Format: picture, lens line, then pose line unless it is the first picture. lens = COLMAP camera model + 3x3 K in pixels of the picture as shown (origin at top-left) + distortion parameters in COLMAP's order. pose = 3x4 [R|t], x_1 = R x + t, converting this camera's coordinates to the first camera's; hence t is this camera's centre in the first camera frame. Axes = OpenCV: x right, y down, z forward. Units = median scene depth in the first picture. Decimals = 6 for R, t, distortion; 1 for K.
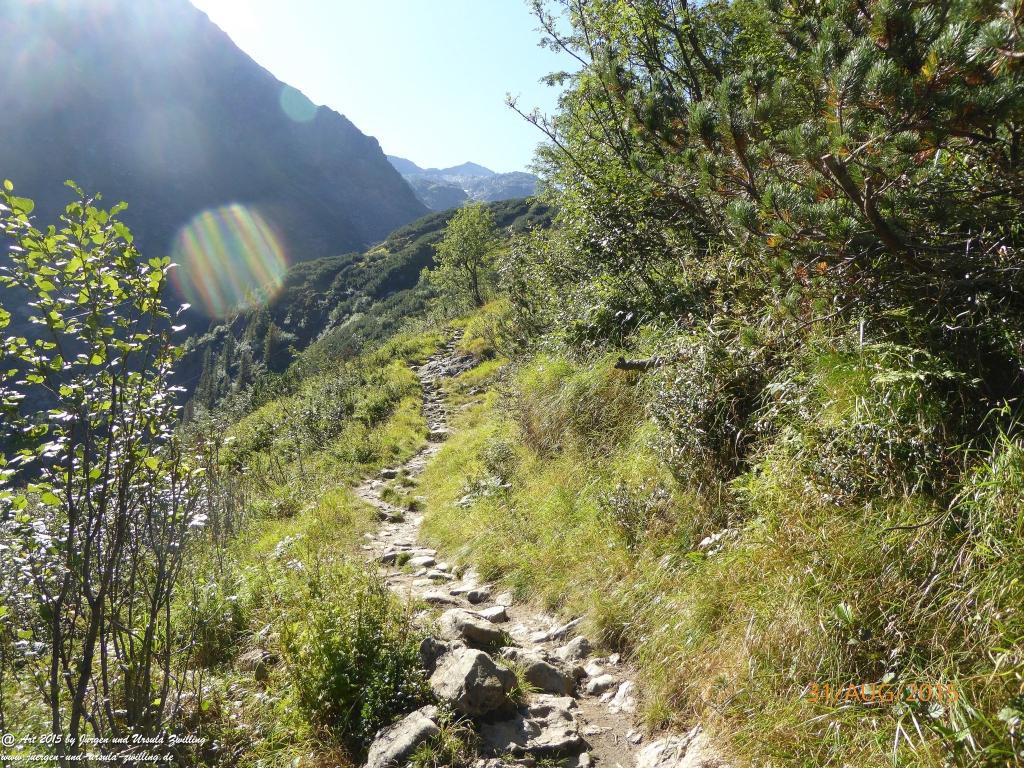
lens RADIAL K [[729.8, 0, 511.3], [0, 729.8, 380.8], [0, 0, 1]] dist [-0.022390, 0.001314]
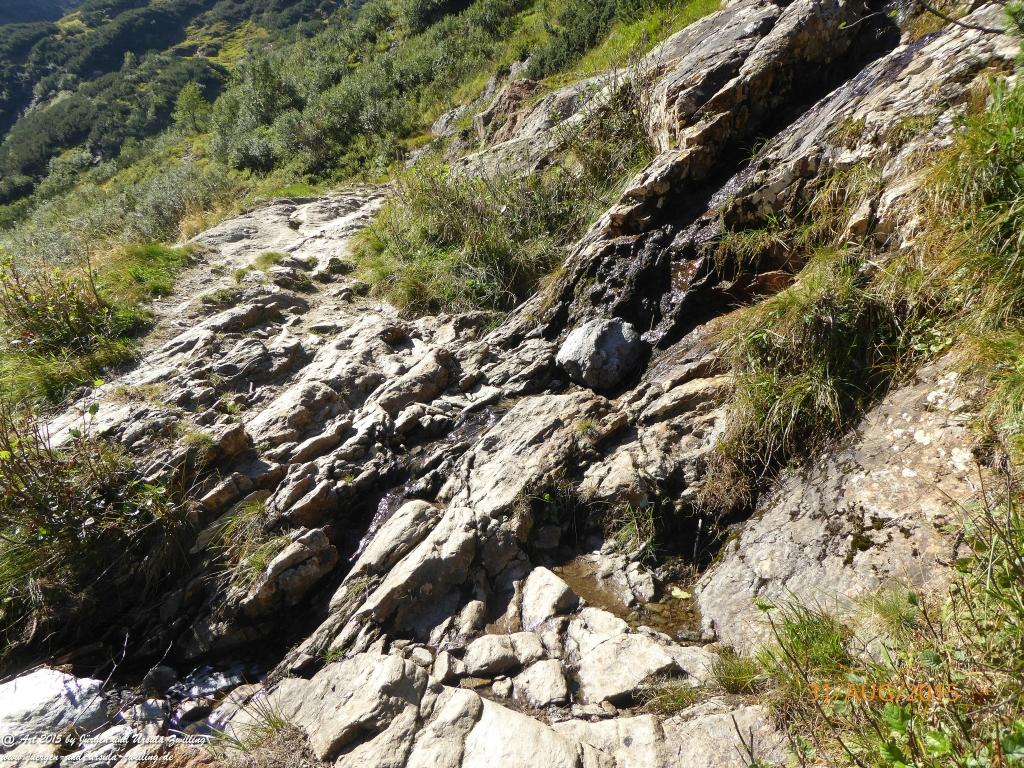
lens RADIAL K [[729.8, 0, 513.4], [0, 729.8, 377.0], [0, 0, 1]] dist [-0.022390, 0.001314]
pose [[0.932702, -0.055179, 0.356402, 0.005257], [-0.046261, 0.961758, 0.269966, -0.002616], [-0.357669, -0.268285, 0.894481, -0.277951]]
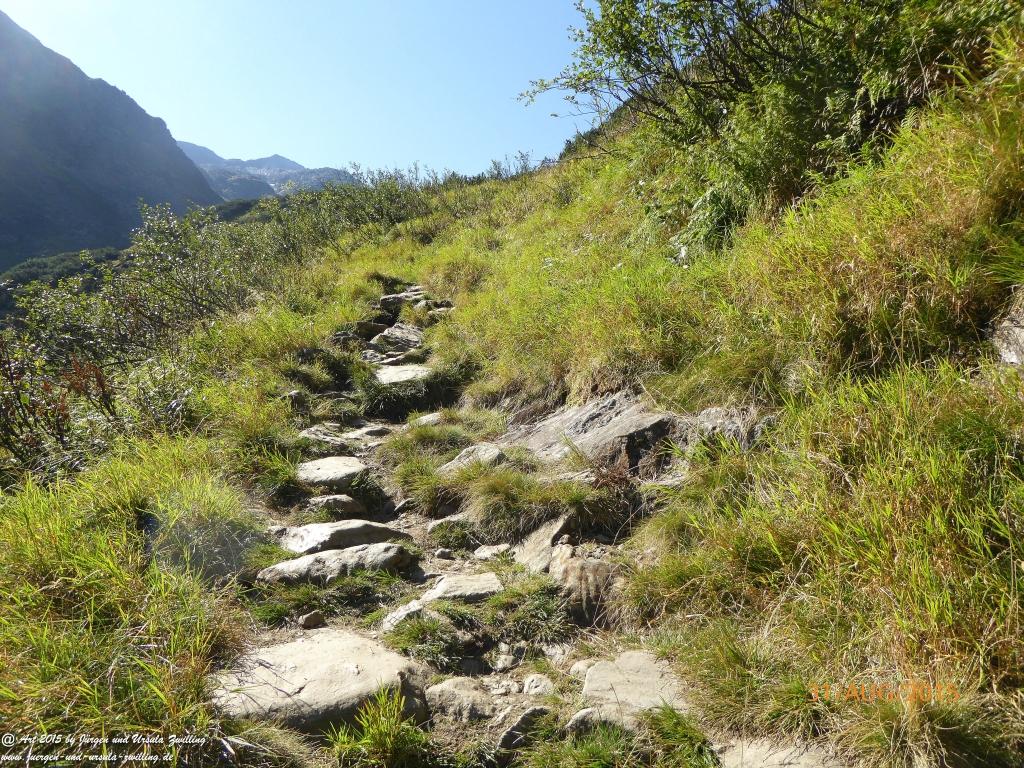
lens RADIAL K [[729.8, 0, 509.9], [0, 729.8, 383.0], [0, 0, 1]] dist [-0.022390, 0.001314]
pose [[0.969500, -0.009861, 0.244893, 0.022906], [0.009819, 0.999951, 0.001395, -0.023242], [-0.244895, 0.001053, 0.969549, 0.111133]]
